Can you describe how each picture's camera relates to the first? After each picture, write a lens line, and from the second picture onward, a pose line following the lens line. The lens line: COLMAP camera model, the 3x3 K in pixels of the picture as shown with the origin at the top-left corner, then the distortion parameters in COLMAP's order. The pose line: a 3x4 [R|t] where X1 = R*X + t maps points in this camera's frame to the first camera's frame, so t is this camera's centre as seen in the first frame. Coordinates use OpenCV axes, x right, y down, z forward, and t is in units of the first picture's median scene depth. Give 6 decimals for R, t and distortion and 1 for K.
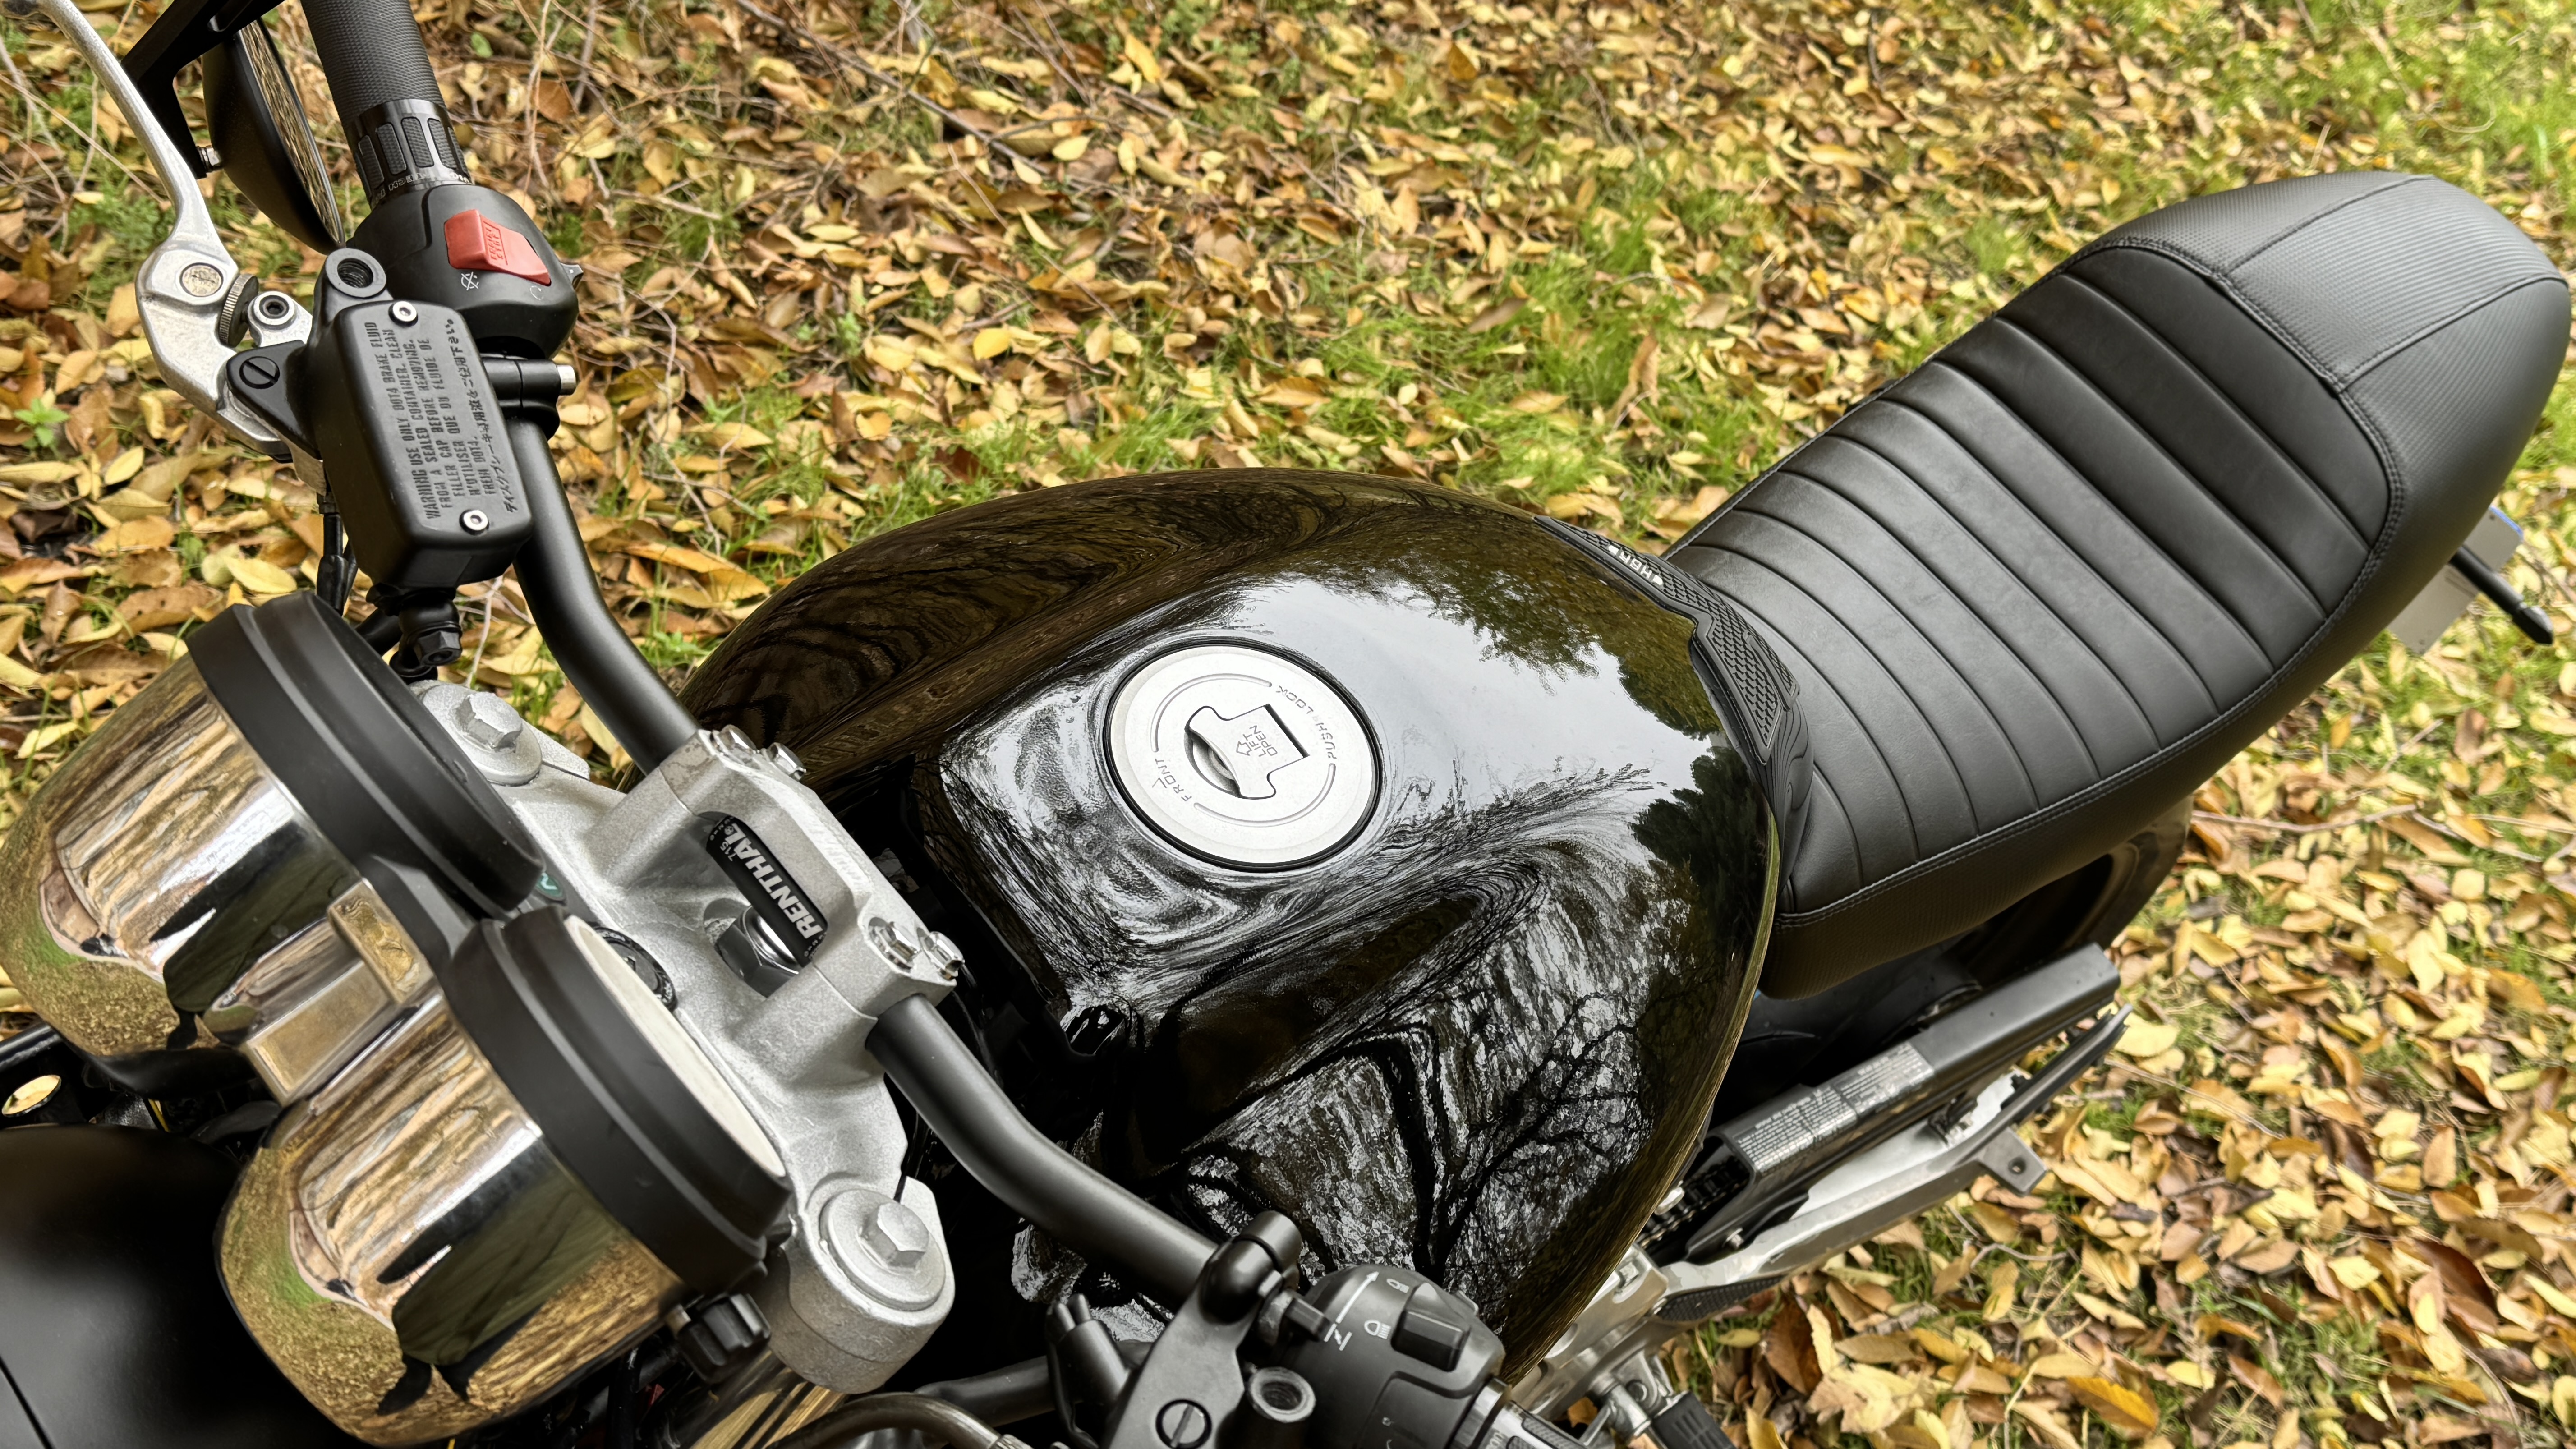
lens RADIAL K [[2604.1, 0, 1287.0], [0, 2604.1, 714.9], [0, 0, 1]] dist [0.207370, -0.486770]
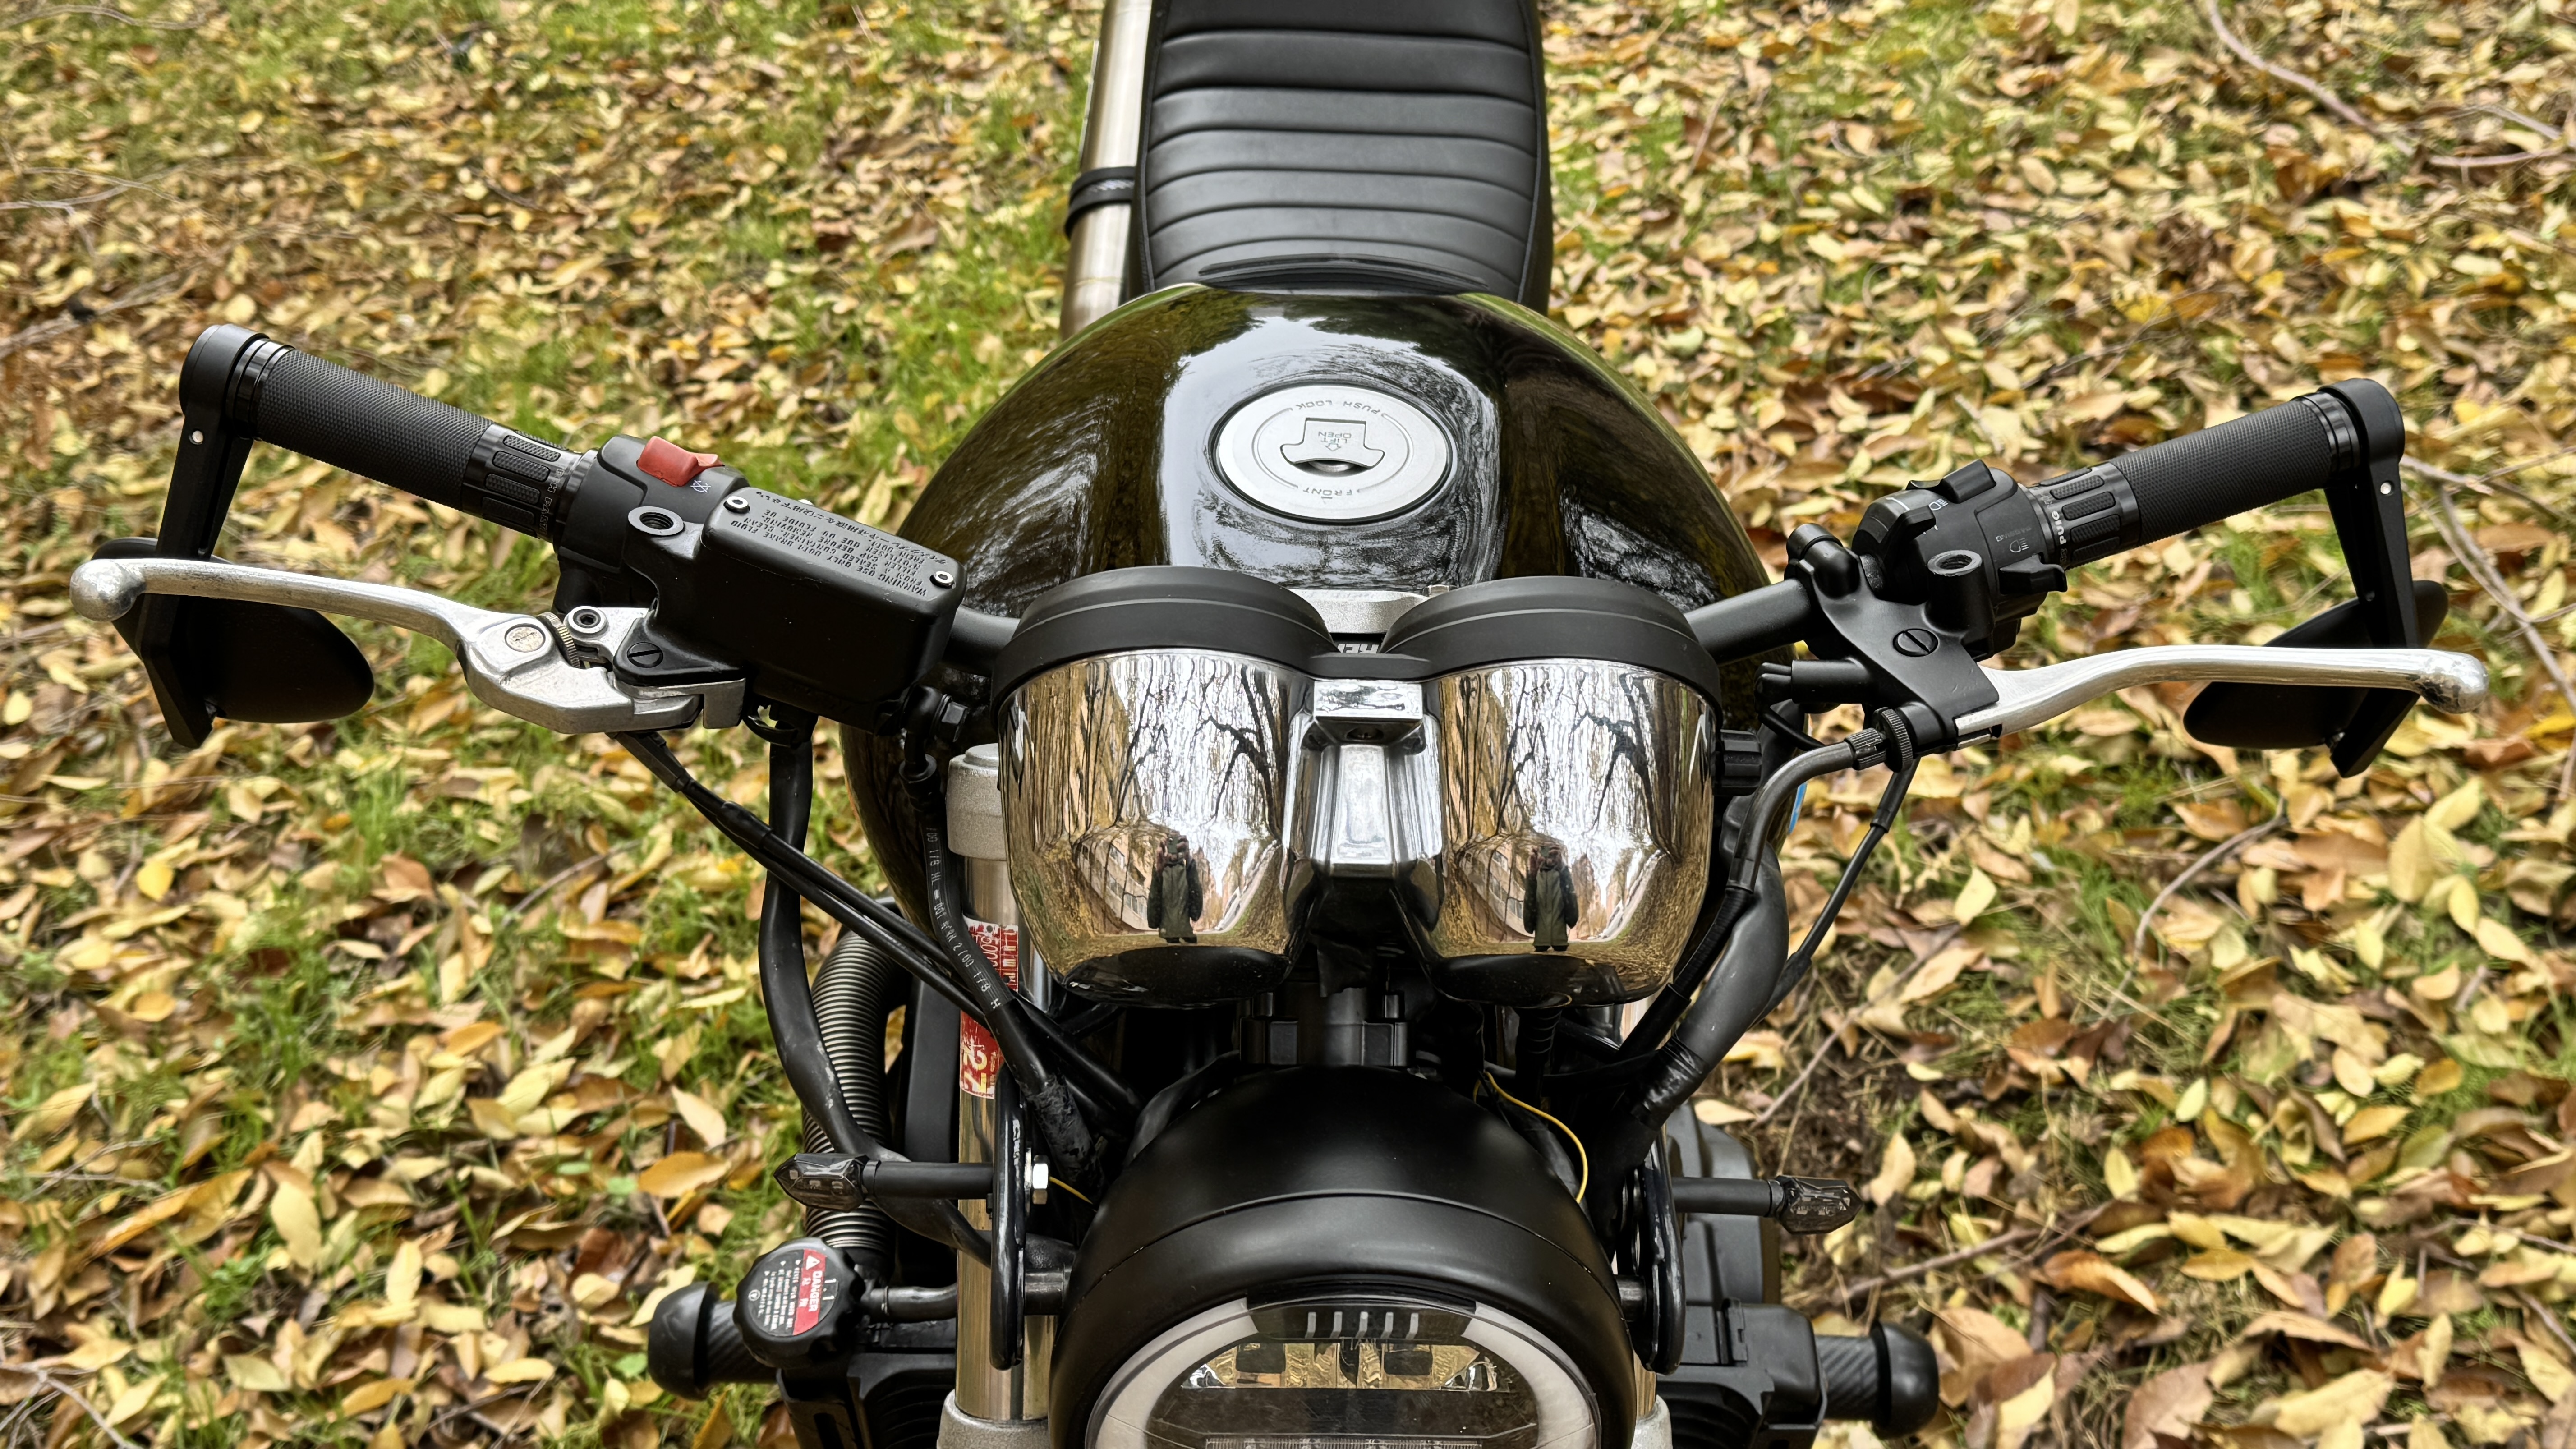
lens RADIAL K [[2604.1, 0, 1287.0], [0, 2604.1, 714.9], [0, 0, 1]] dist [0.207370, -0.486770]
pose [[0.630036, -0.663271, 0.403890, -0.188971], [0.684655, 0.719870, 0.114169, -0.015948], [-0.366474, 0.204594, 0.907655, -0.011473]]
